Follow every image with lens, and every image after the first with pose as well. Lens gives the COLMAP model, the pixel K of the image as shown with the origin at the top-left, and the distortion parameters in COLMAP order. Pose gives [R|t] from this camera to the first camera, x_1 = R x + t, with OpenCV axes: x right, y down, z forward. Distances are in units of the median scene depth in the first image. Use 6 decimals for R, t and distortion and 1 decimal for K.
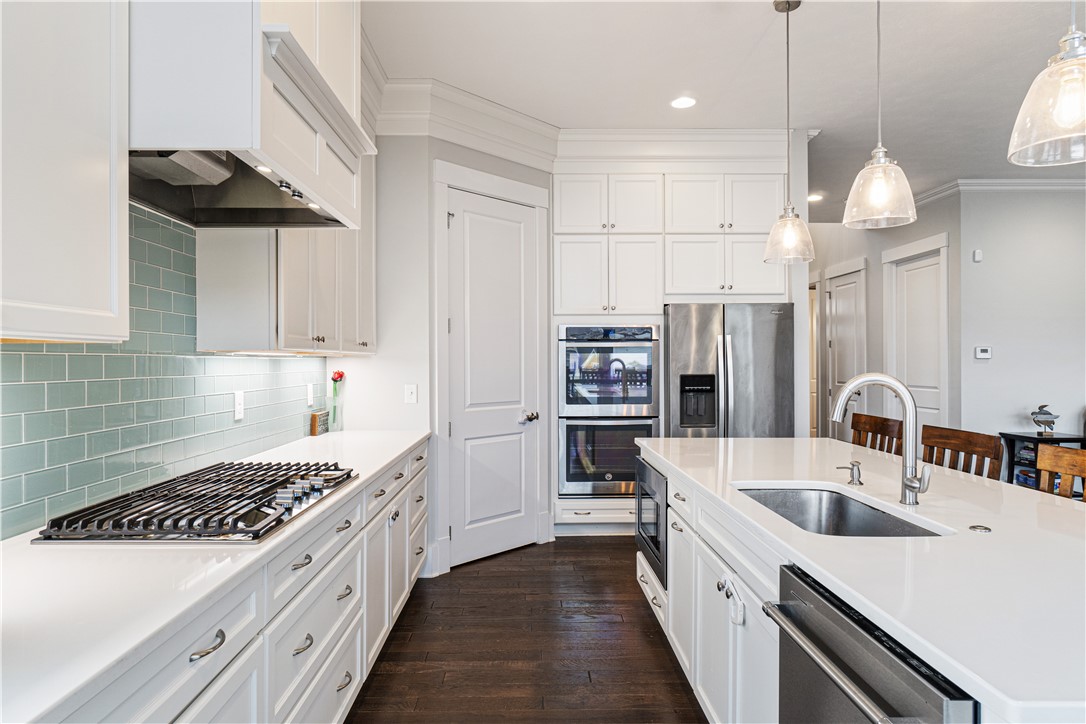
lens RADIAL K [[641.5, 0, 542.9], [0, 641.5, 362.9], [0, 0, 1]] dist [0.002516, 0.000593]
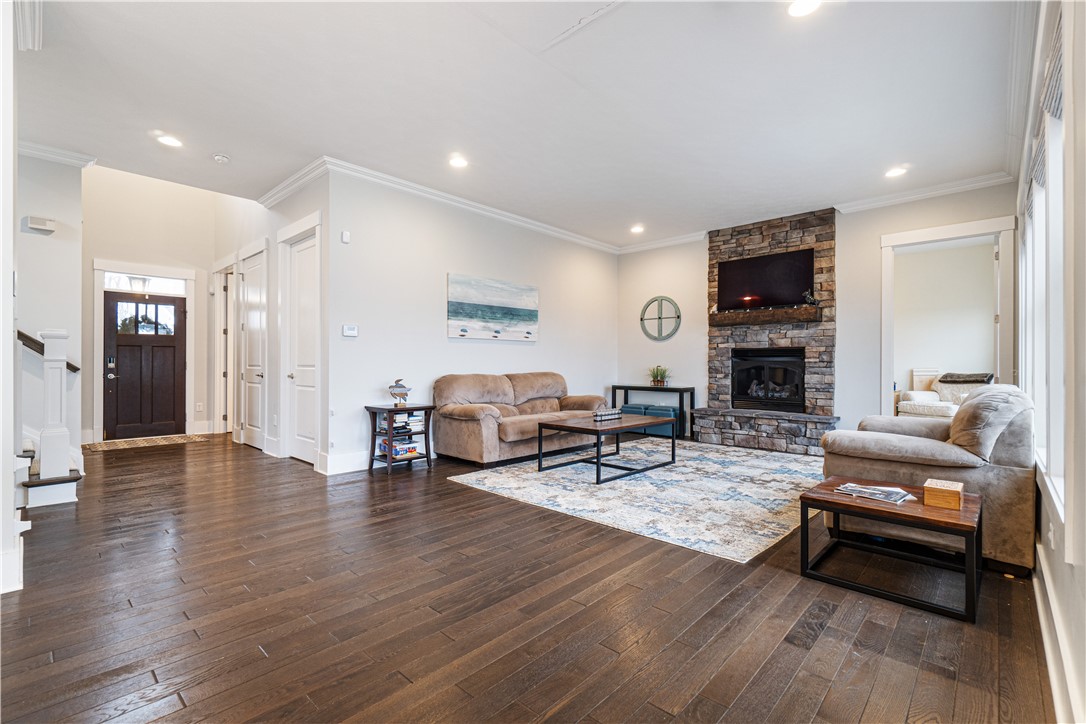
lens RADIAL K [[479.4, 0, 543.8], [0, 479.4, 365.4], [0, 0, 1]] dist [-0.000573, 0.000067]
pose [[0.707325, 0.007639, 0.706847, 0.364987], [-0.002860, 0.999964, -0.007945, 0.046947], [-0.706883, 0.003598, 0.707321, 0.230861]]
